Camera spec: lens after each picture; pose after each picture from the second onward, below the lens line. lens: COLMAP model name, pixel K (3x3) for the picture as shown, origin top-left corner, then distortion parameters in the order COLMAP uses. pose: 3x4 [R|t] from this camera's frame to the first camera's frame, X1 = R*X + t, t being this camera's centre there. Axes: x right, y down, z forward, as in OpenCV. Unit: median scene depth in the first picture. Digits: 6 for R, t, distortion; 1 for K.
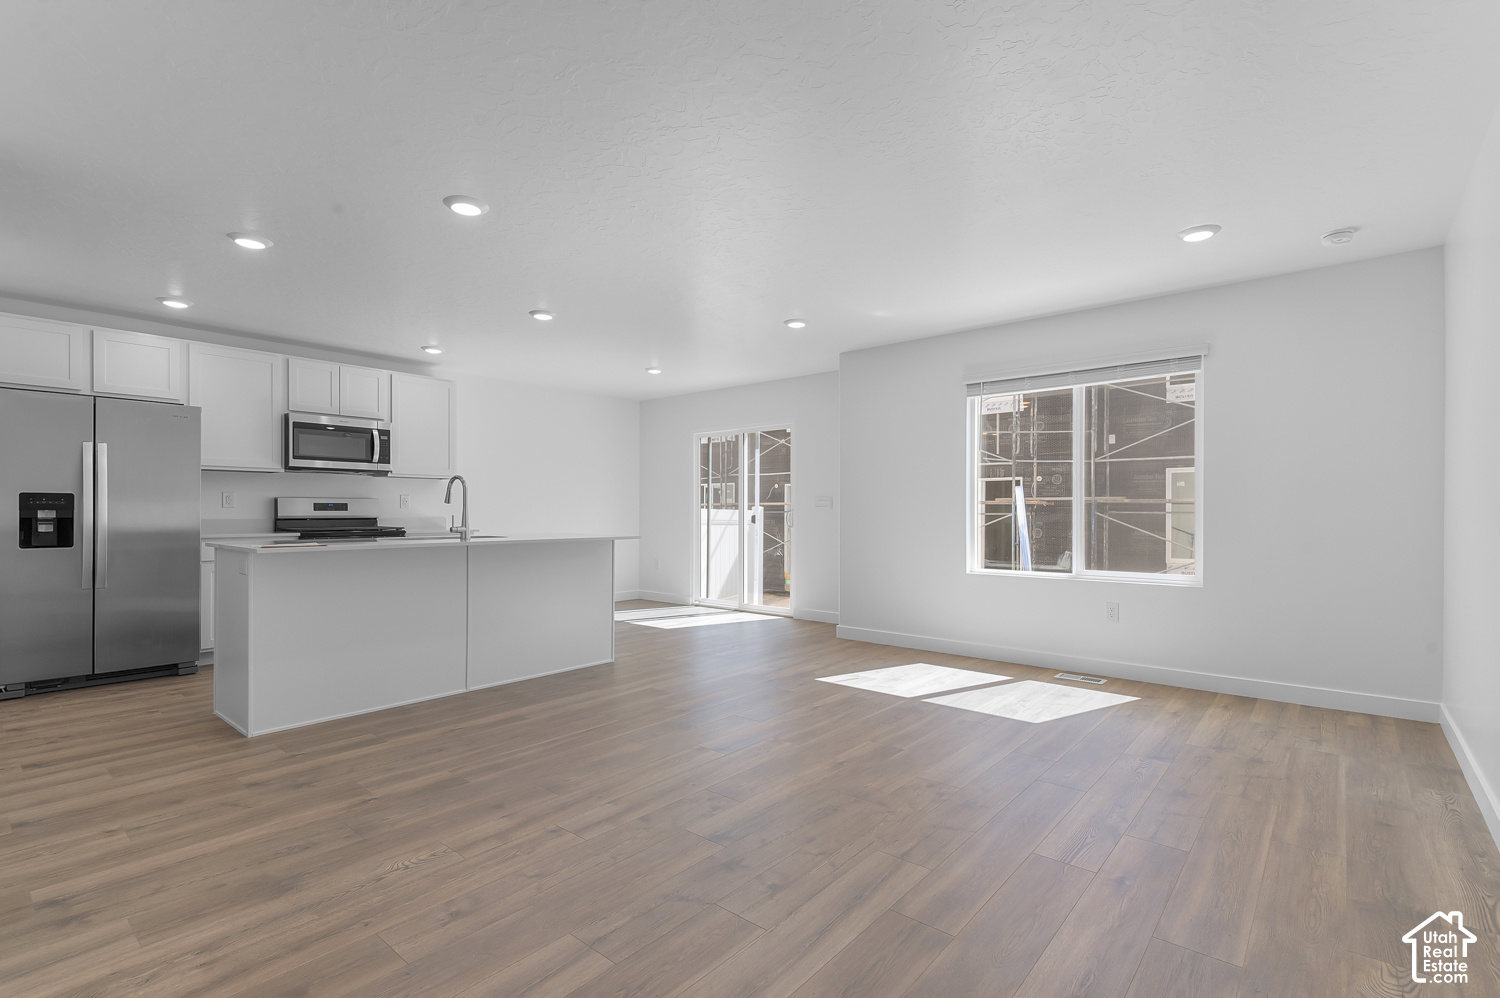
lens RADIAL K [[686.3, 0, 749.2], [0, 686.3, 504.3], [0, 0, 1]] dist [-0.000989, -0.001931]
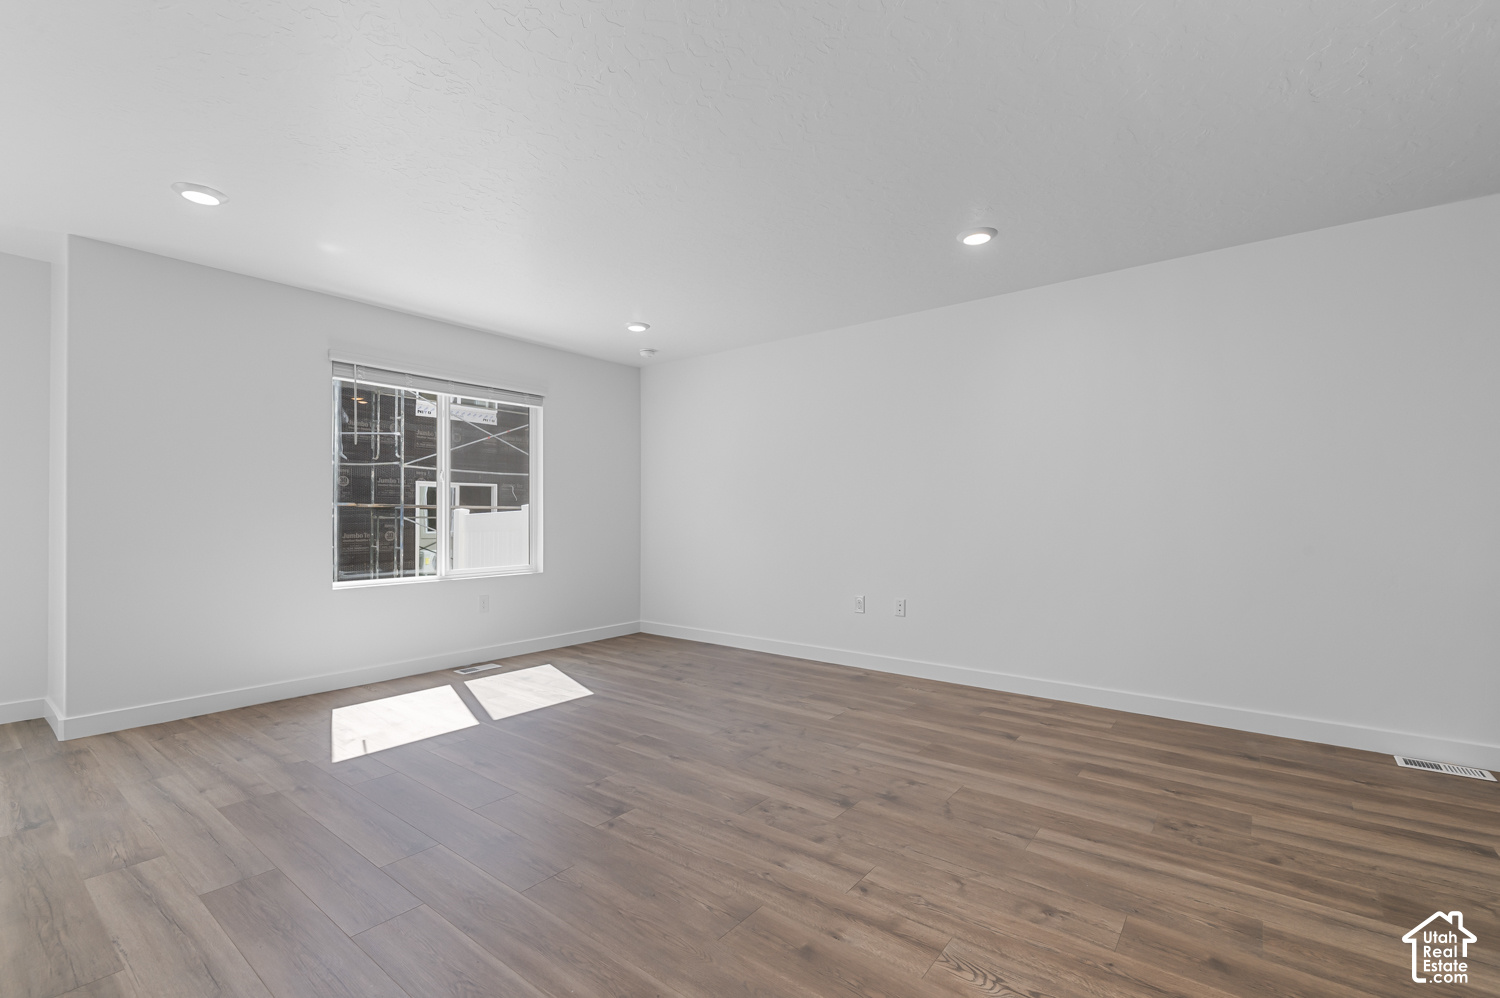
lens RADIAL K [[654.2, 0, 753.5], [0, 654.2, 509.4], [0, 0, 1]] dist [0.003023, 0.001937]
pose [[-0.036042, 0.001732, 0.999349, -1.419195], [-0.008056, 0.999966, -0.002024, 0.001080], [-0.999318, -0.008124, -0.036027, 1.507259]]
